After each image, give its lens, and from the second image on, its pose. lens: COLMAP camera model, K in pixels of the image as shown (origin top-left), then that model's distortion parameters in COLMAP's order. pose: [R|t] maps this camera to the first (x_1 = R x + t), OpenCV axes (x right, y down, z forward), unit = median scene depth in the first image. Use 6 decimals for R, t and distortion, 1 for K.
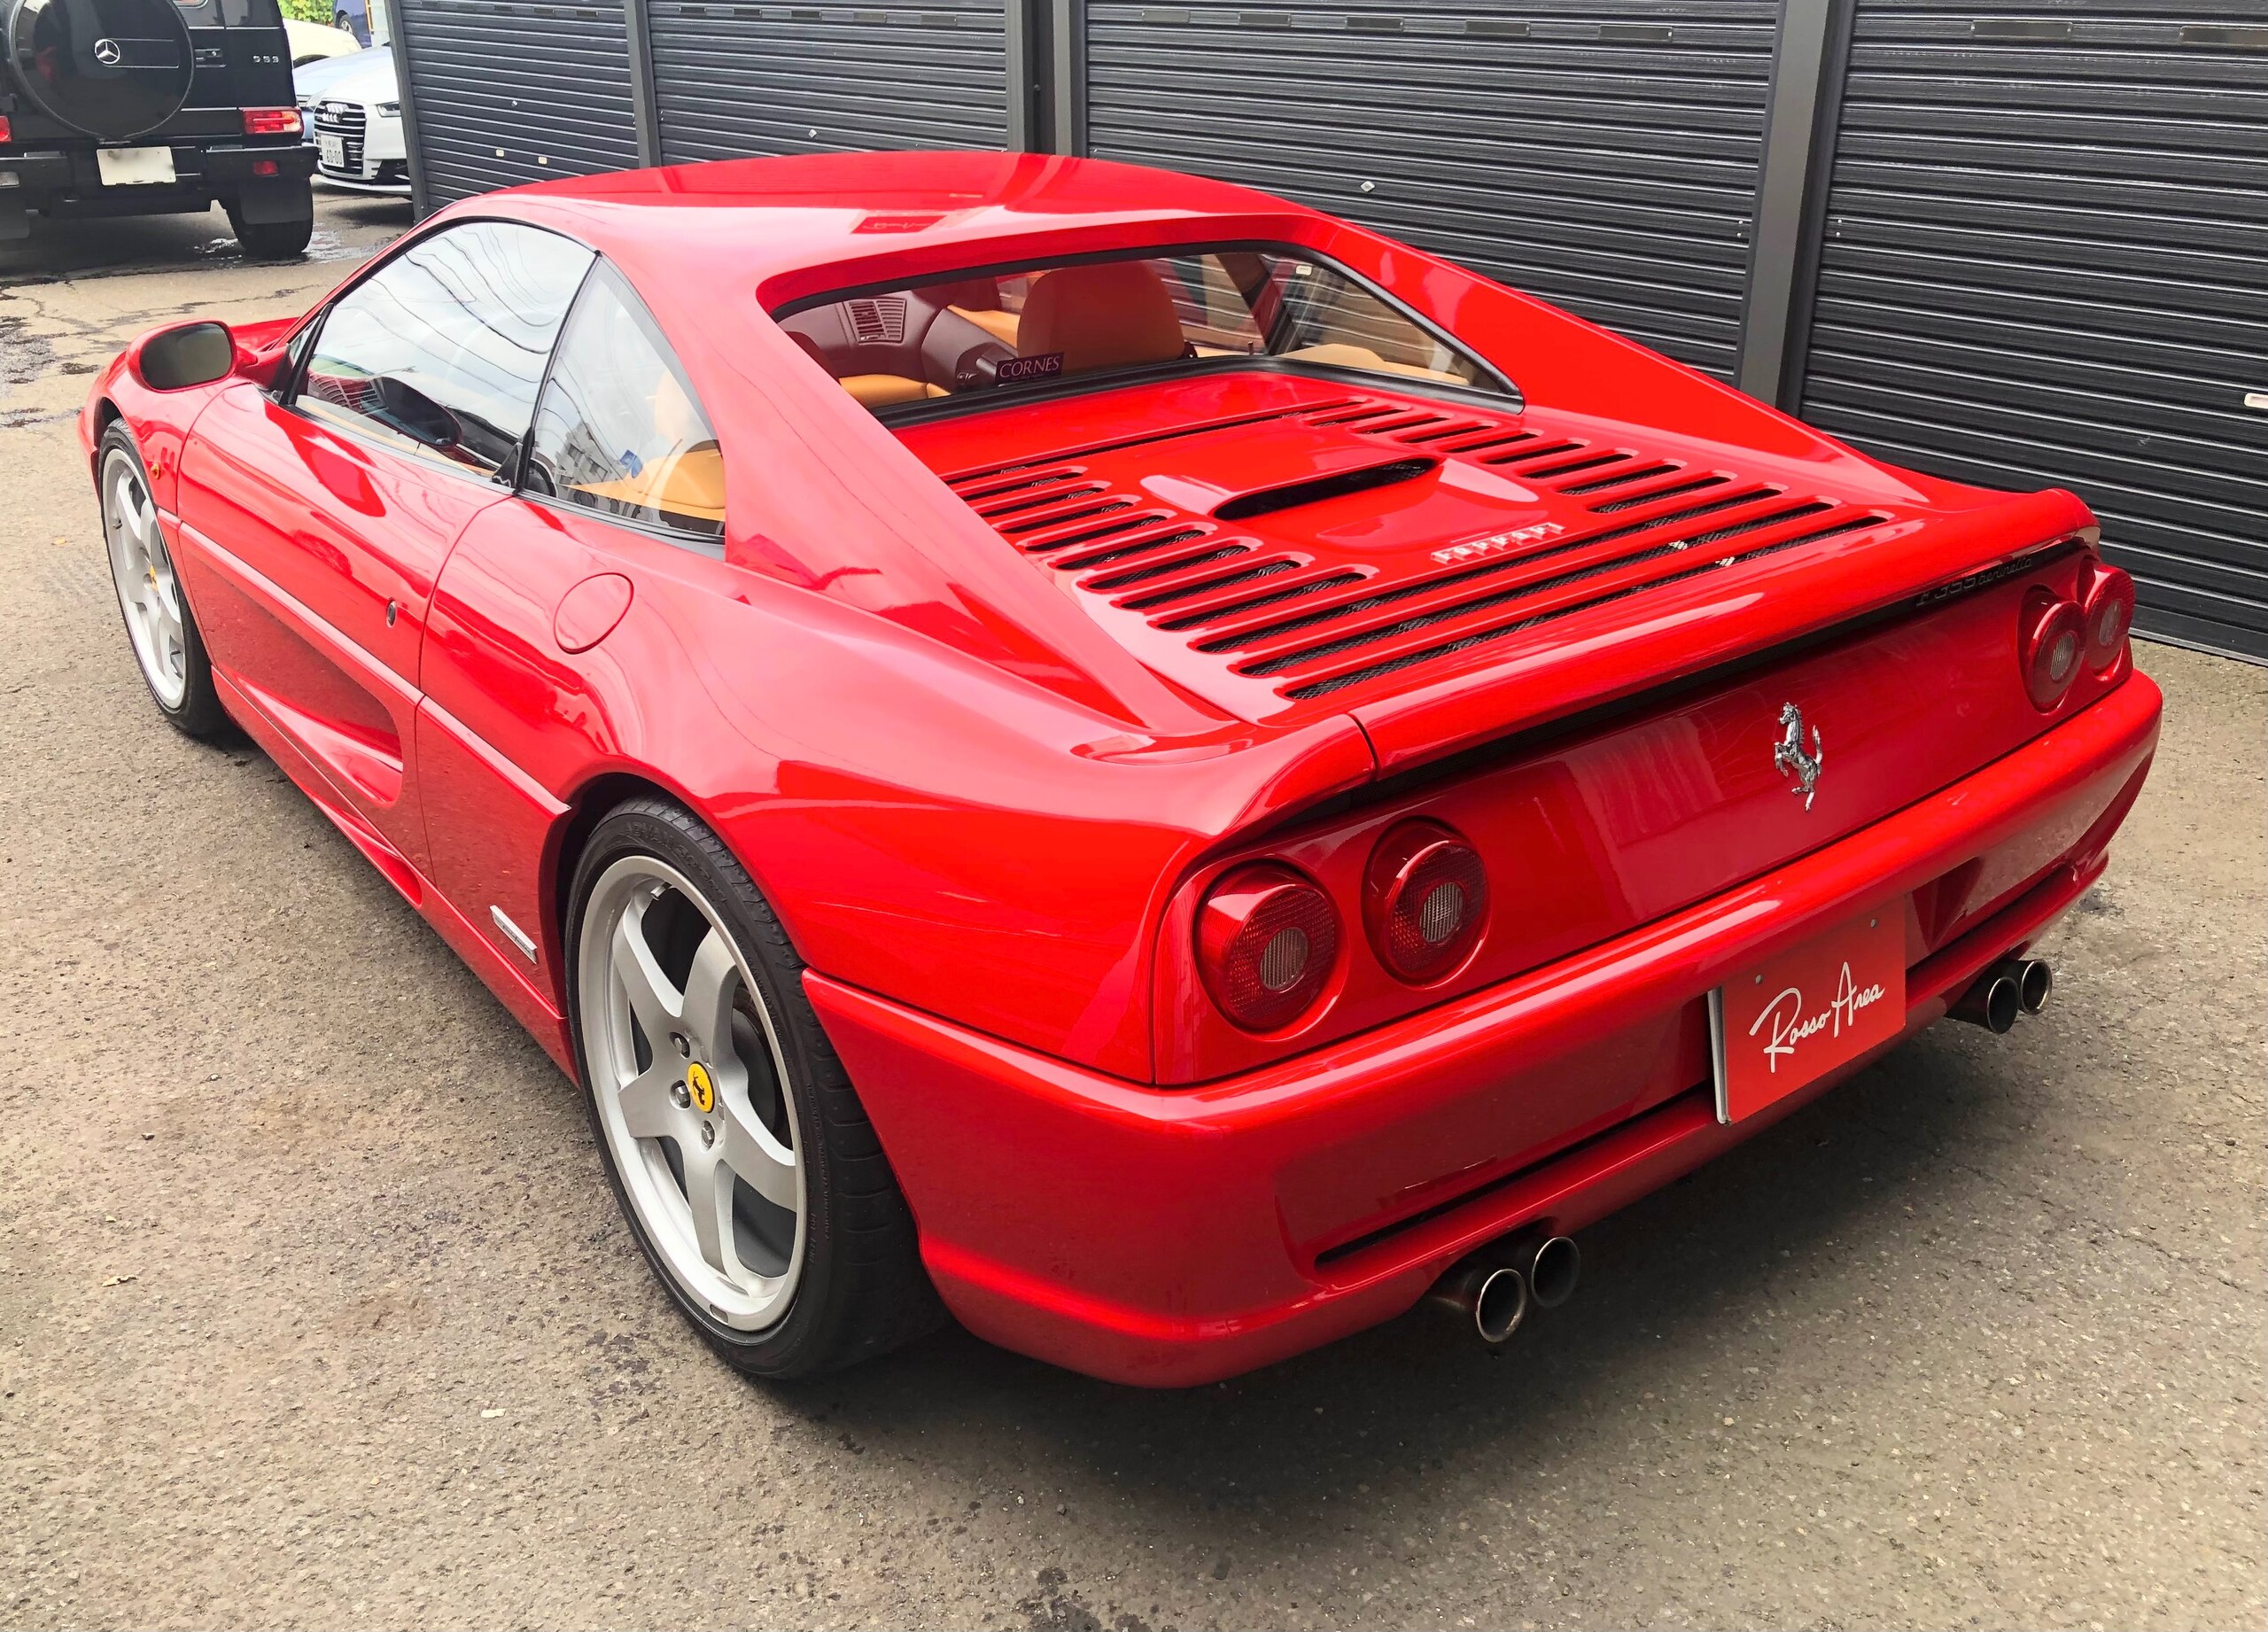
lens RADIAL K [[1994.6, 0, 1084.9], [0, 1994.6, 808.9], [0, 0, 1]] dist [0.005246, 0.014612]
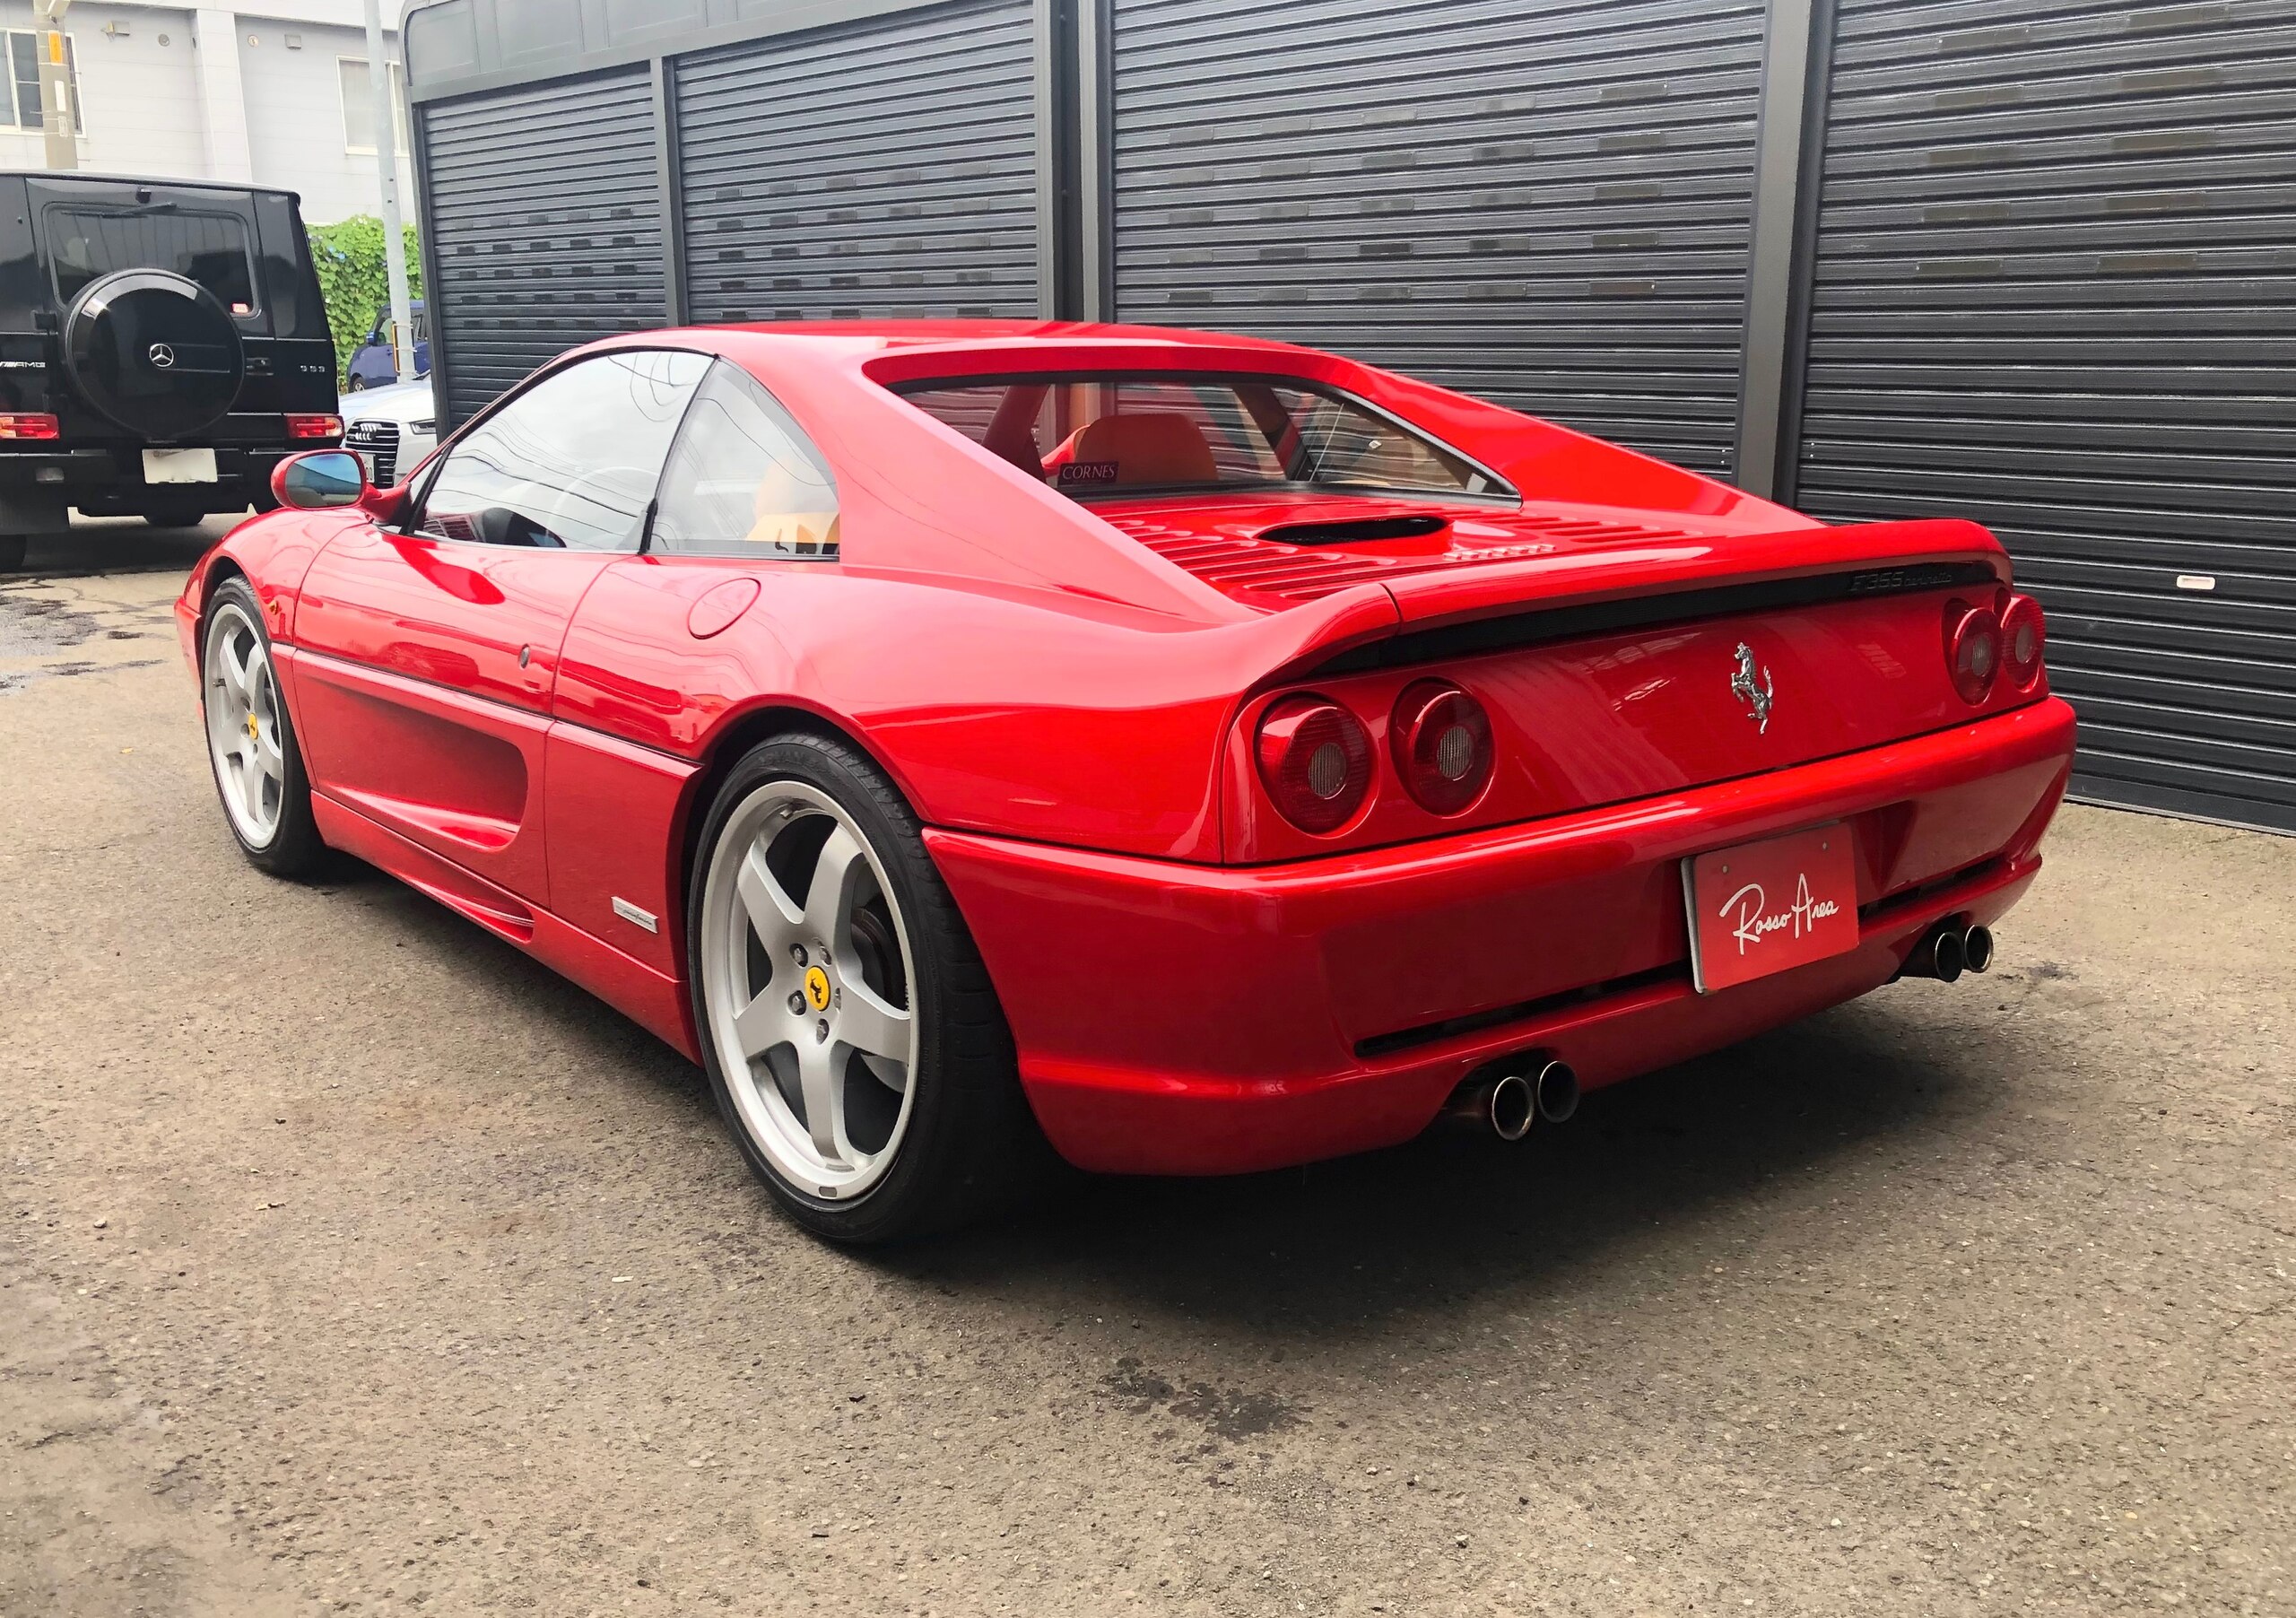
lens RADIAL K [[2046.2, 0, 1154.7], [0, 2046.2, 868.8], [0, 0, 1]] dist [0.066166, -0.178219]
pose [[0.999612, 0.003565, 0.027638, -0.029916], [0.000420, 0.989747, -0.142834, 0.228016], [-0.027864, 0.142790, 0.989361, -0.170551]]
